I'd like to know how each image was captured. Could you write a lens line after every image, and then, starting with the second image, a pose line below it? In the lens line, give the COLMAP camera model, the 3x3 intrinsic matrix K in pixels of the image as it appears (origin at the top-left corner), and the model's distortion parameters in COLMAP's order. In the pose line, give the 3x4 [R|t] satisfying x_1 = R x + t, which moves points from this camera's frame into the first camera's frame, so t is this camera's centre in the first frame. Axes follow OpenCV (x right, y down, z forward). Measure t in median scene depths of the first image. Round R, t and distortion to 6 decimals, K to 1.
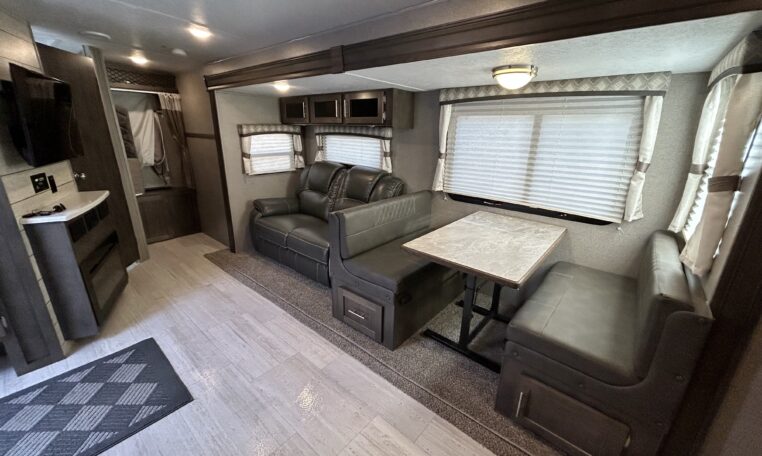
lens RADIAL K [[305.2, 0, 380.3], [0, 305.2, 227.6], [0, 0, 1]] dist [-0.000625, 0.000179]
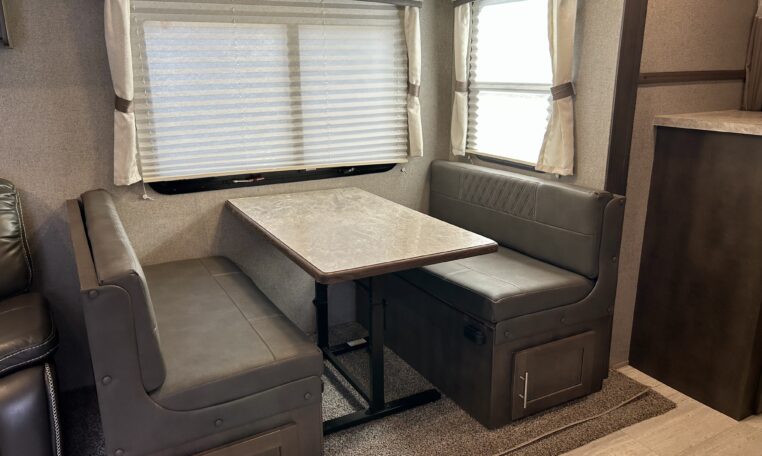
lens RADIAL K [[572.9, 0, 378.4], [0, 572.9, 230.8], [0, 0, 1]] dist [0.040282, -0.043635]
pose [[0.354762, -0.281799, 0.891478, -0.554857], [0.301016, 0.937153, 0.176449, -0.114018], [-0.885174, 0.205752, 0.417292, 0.392892]]
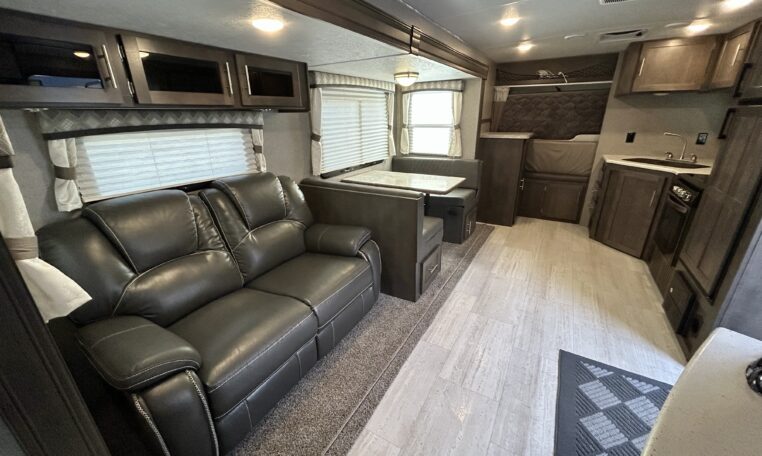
lens RADIAL K [[305.2, 0, 381.0], [0, 305.2, 227.4], [0, 0, 1]] dist [-0.000625, 0.000179]
pose [[-0.182824, -0.363242, 0.913581, -0.989684], [0.309858, 0.860595, 0.404183, -0.372814], [-0.933040, 0.356975, -0.044783, 1.090451]]
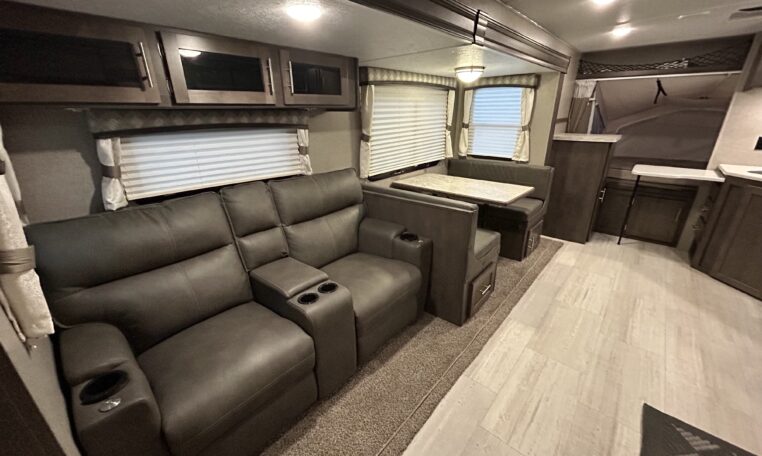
lens RADIAL K [[305.2, 0, 380.7], [0, 305.2, 227.9], [0, 0, 1]] dist [-0.000625, 0.000179]
pose [[0.008026, -0.376945, 0.926201, -0.896214], [0.318682, 0.878900, 0.354933, -0.361900], [-0.947828, 0.292315, 0.127179, 1.050403]]
